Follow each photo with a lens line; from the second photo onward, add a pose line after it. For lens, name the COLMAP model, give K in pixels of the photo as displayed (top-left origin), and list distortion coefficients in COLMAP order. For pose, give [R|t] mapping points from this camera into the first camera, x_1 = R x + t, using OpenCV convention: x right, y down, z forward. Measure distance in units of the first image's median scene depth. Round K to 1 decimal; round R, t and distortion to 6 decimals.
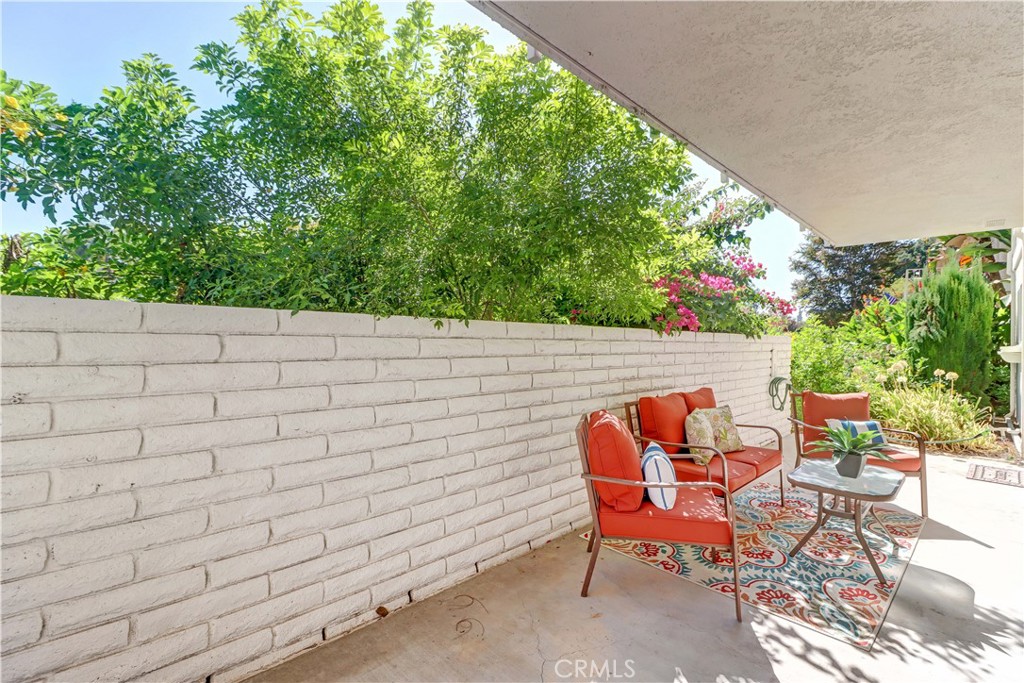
lens RADIAL K [[470.3, 0, 507.3], [0, 470.3, 336.1], [0, 0, 1]] dist [-0.000329, -0.000880]
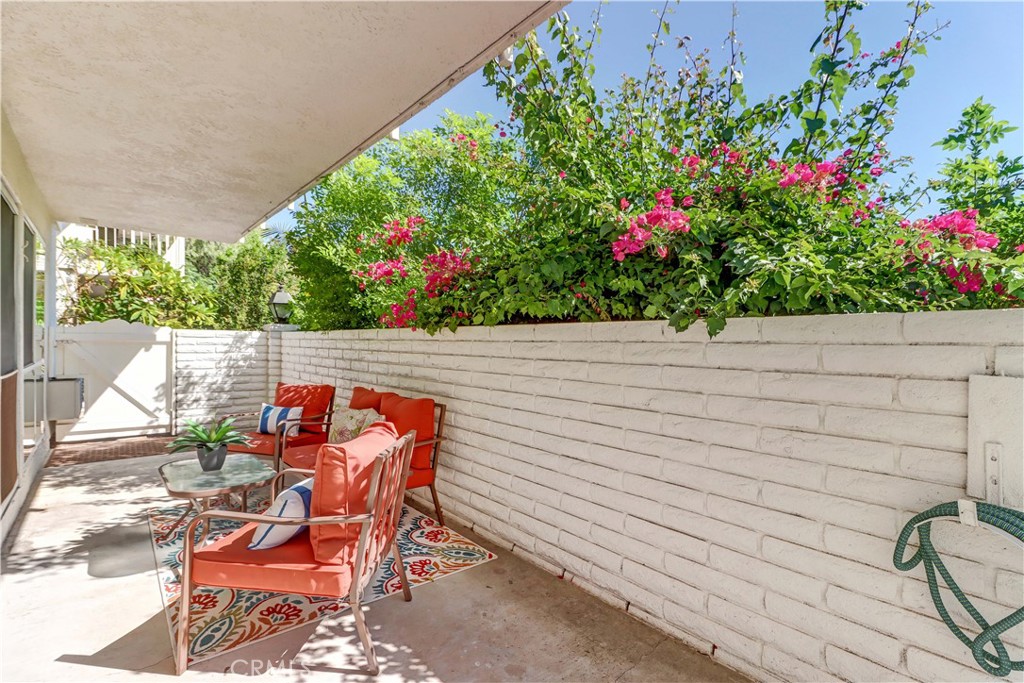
lens RADIAL K [[484.7, 0, 512.8], [0, 484.7, 348.2], [0, 0, 1]] dist [0.036089, 0.000030]
pose [[-0.080070, -0.003437, -0.996783, 2.179122], [-0.007972, 0.999964, -0.002808, 0.048475], [0.996757, 0.007721, -0.080095, 2.174917]]
